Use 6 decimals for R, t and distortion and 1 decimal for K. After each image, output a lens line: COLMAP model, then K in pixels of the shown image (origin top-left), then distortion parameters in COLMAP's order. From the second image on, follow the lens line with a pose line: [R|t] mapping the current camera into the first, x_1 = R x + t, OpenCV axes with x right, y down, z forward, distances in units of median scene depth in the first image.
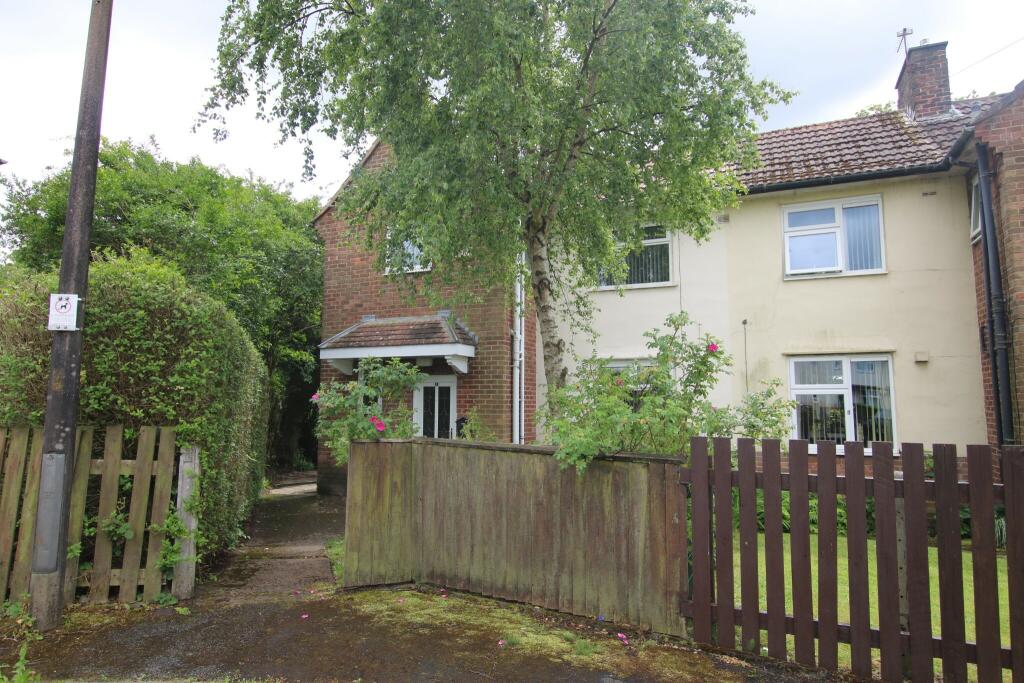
lens RADIAL K [[532.6, 0, 501.4], [0, 532.6, 357.4], [0, 0, 1]] dist [-0.023842, 0.000626]
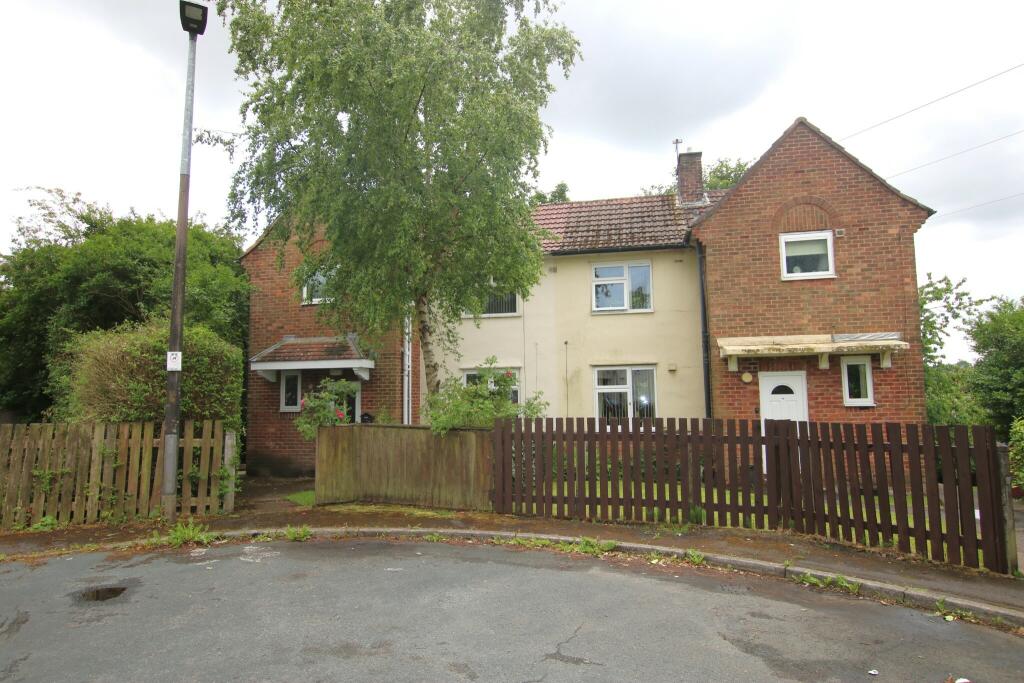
lens RADIAL K [[532.6, 0, 501.4], [0, 532.6, 357.4], [0, 0, 1]] dist [-0.023842, 0.000626]
pose [[0.975815, -0.000218, 0.218598, -0.070699], [-0.001644, 0.999964, 0.008335, -0.092309], [-0.218592, -0.008492, 0.975779, -0.904920]]
